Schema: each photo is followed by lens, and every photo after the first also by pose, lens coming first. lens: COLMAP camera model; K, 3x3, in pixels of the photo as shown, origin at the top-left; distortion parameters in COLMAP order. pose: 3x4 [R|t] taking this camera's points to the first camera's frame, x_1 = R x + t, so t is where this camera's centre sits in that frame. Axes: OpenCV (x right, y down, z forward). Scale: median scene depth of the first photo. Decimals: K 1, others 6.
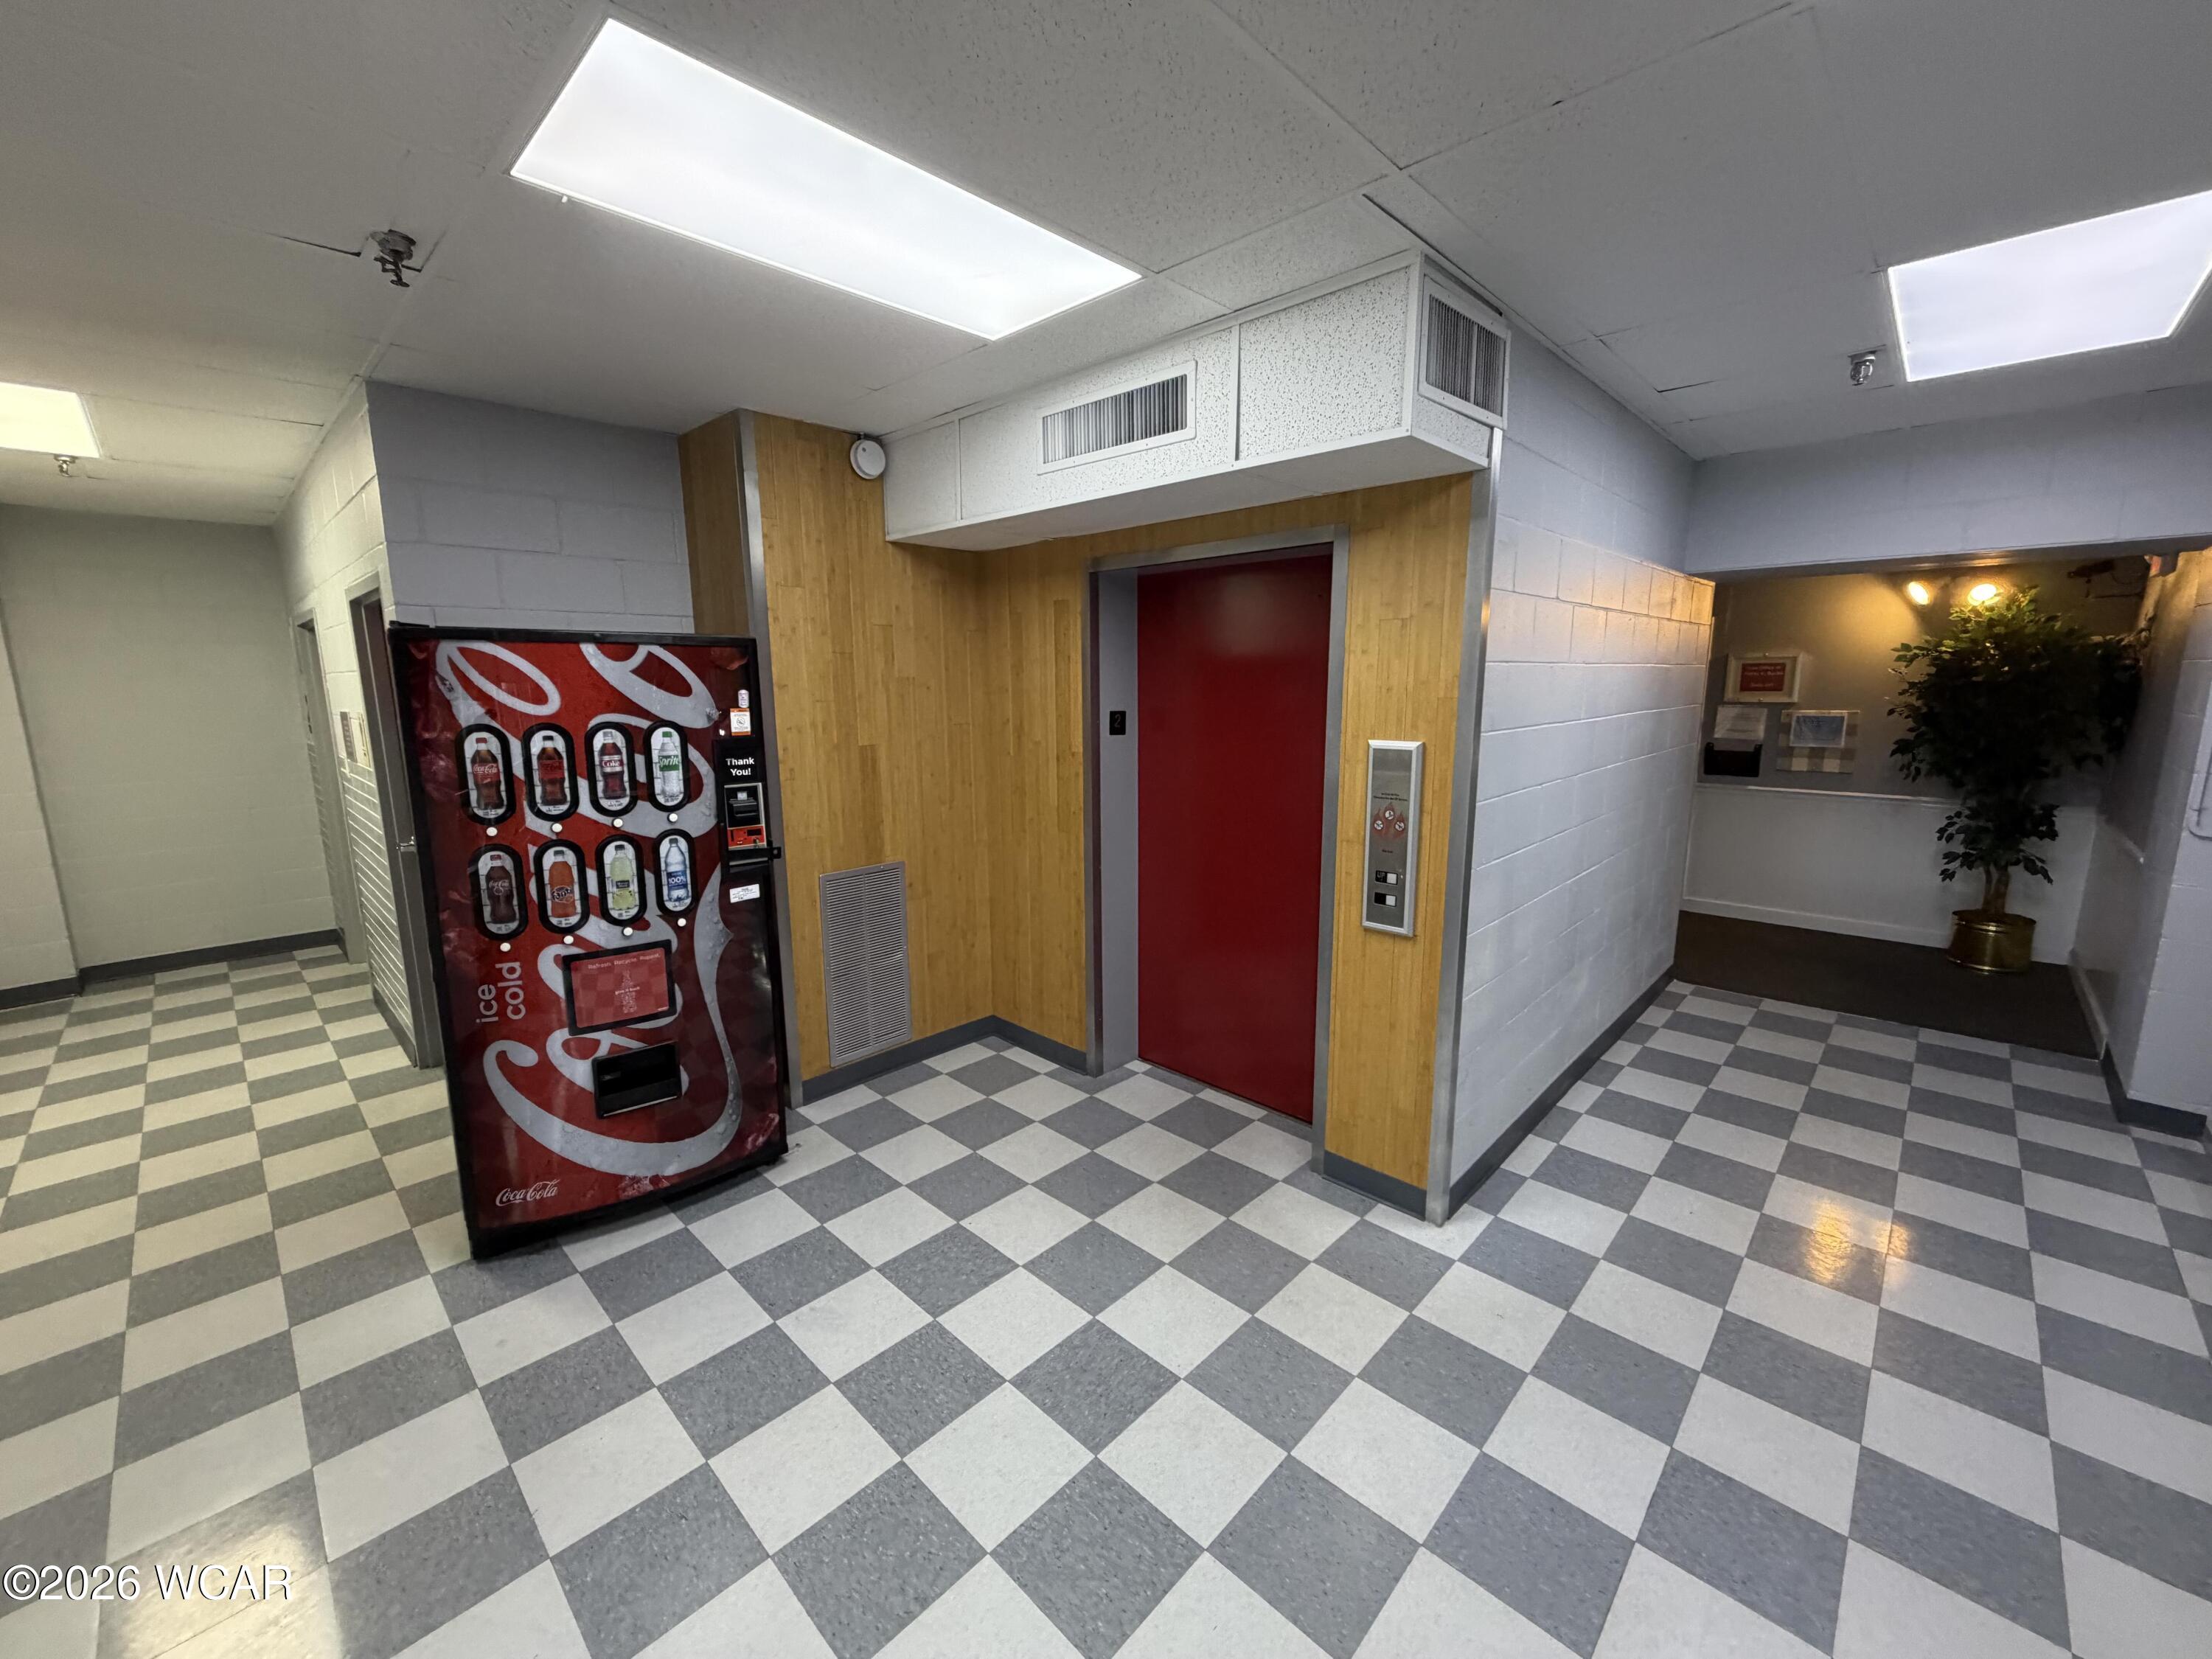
lens RADIAL K [[891.6, 0, 1106.0], [0, 891.6, 829.5], [0, 0, 1]] dist [0.000093, -0.000059]
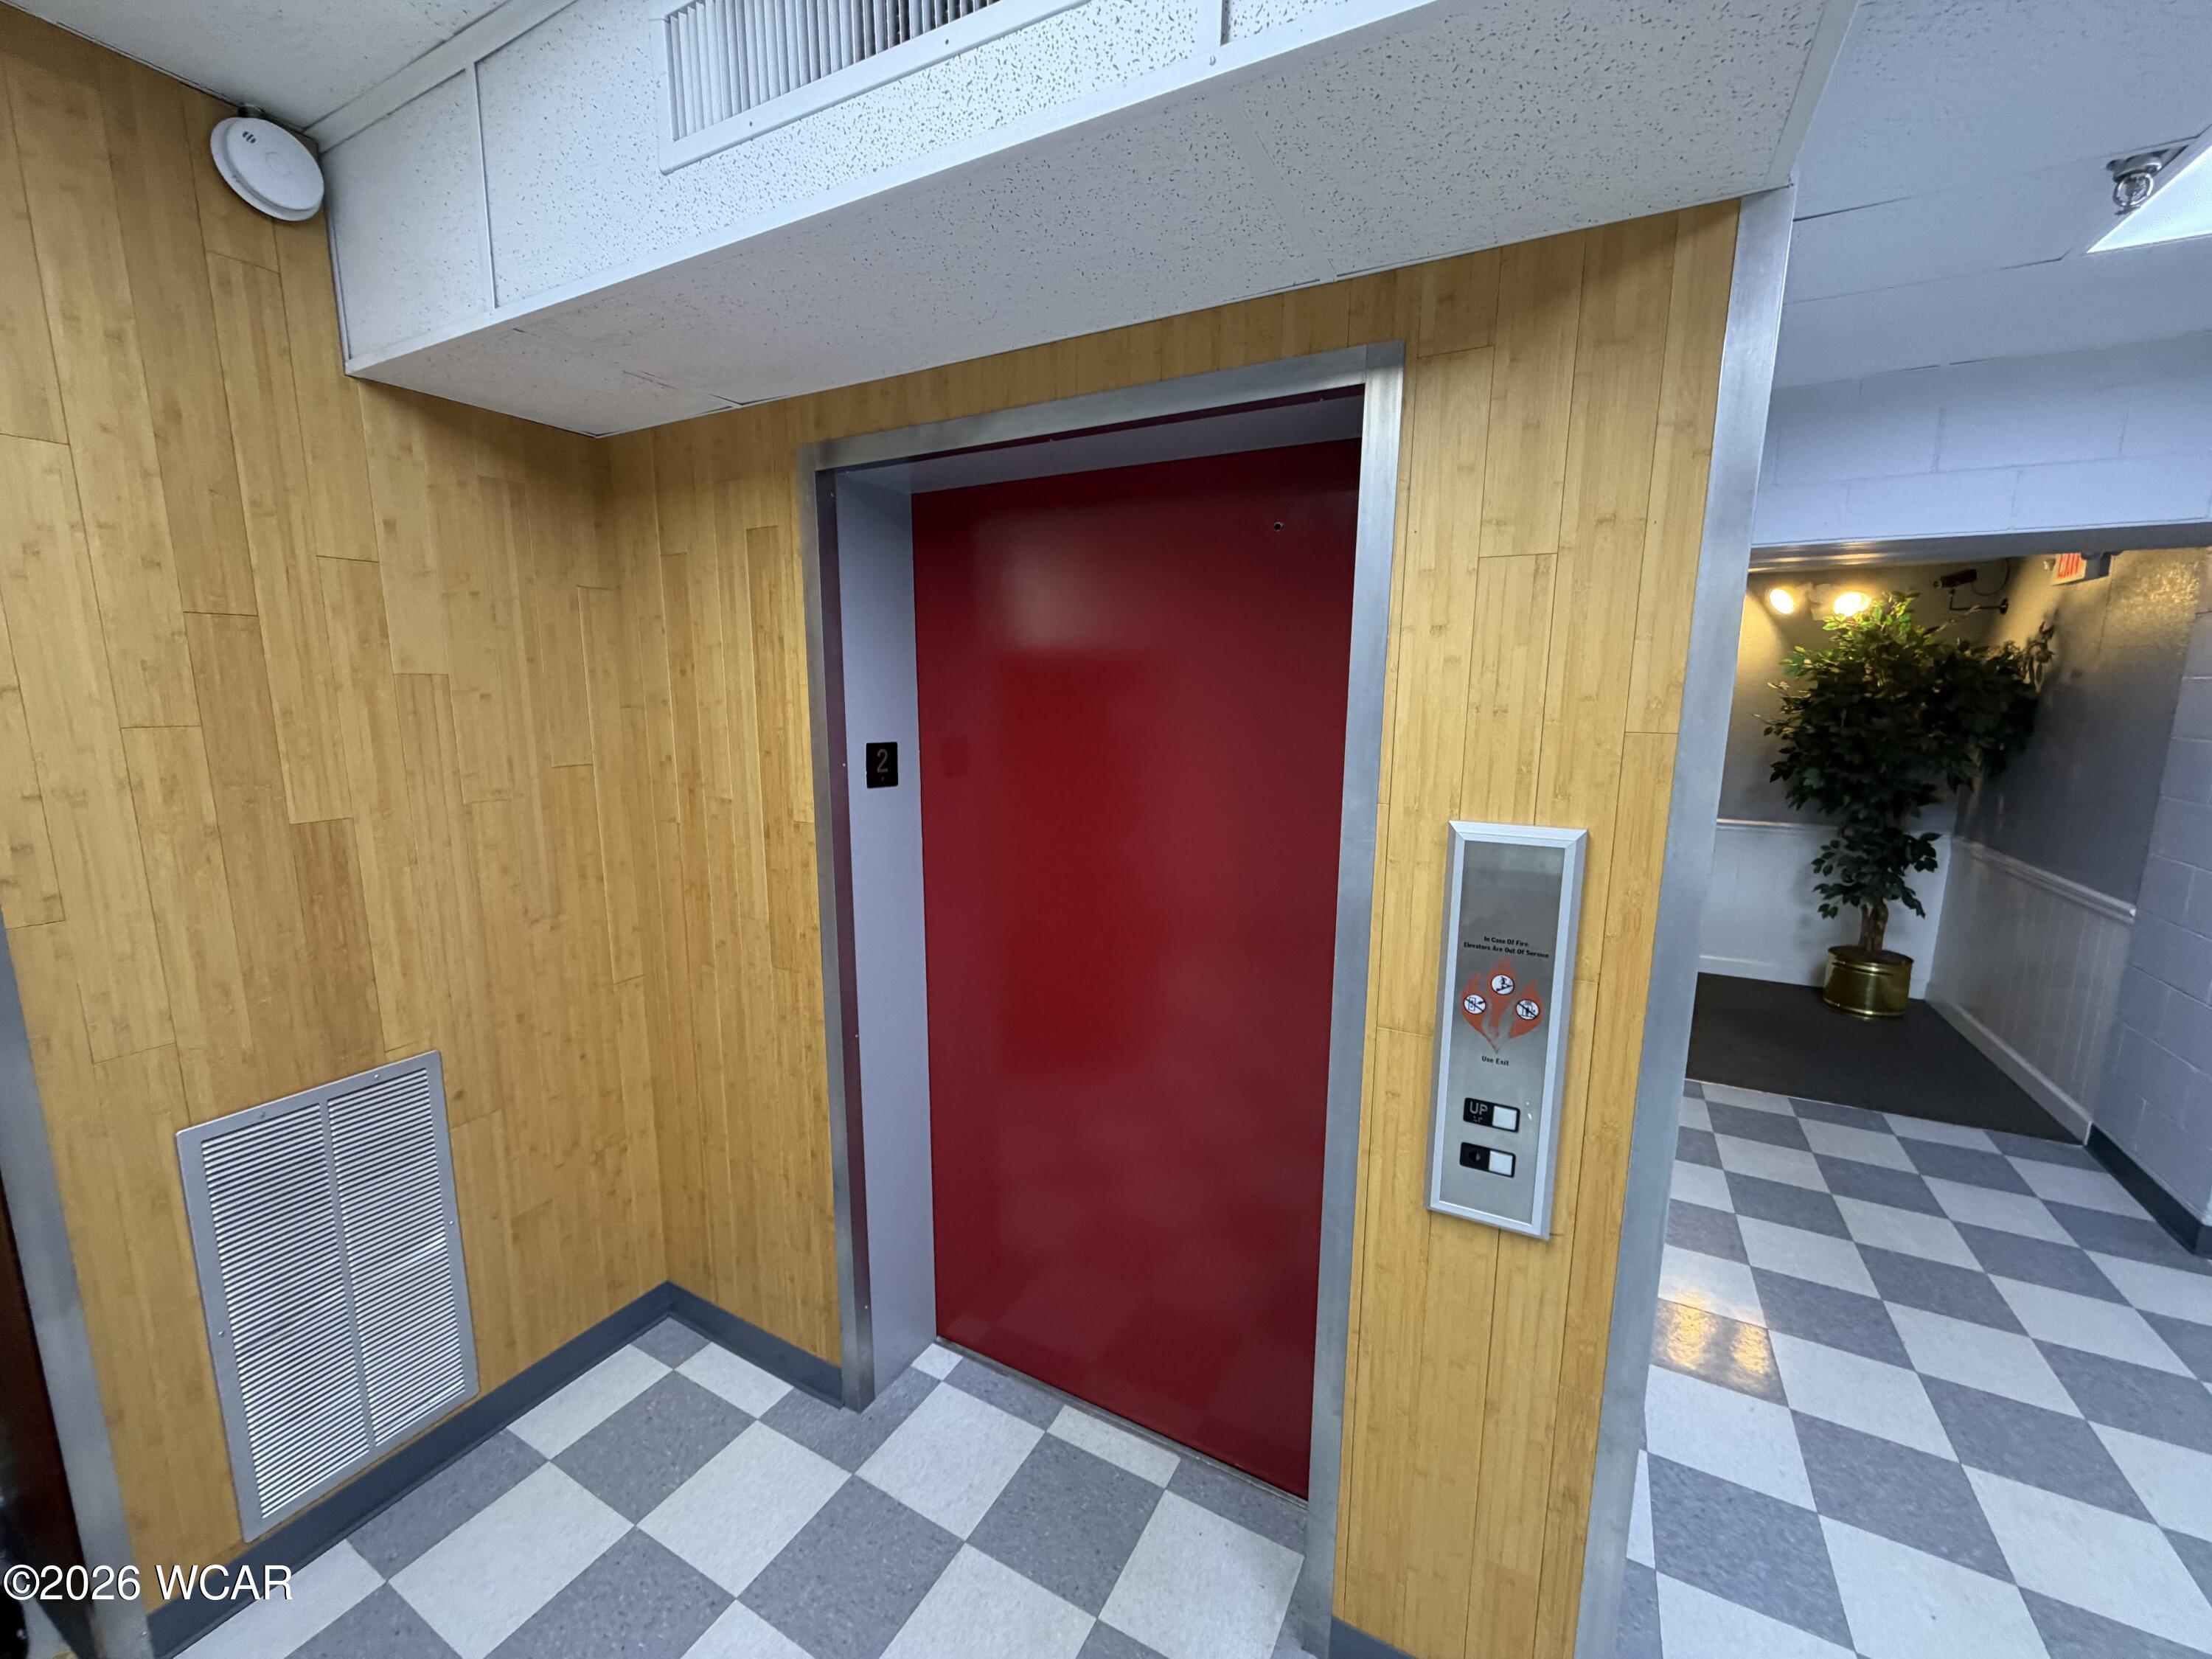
lens RADIAL K [[891.6, 0, 1106.0], [0, 891.6, 829.5], [0, 0, 1]] dist [0.000093, -0.000059]
pose [[0.965613, -0.029842, 0.258265, 0.003364], [0.032159, 0.999471, -0.004753, -0.072924], [-0.257987, 0.012895, 0.966062, 0.442125]]
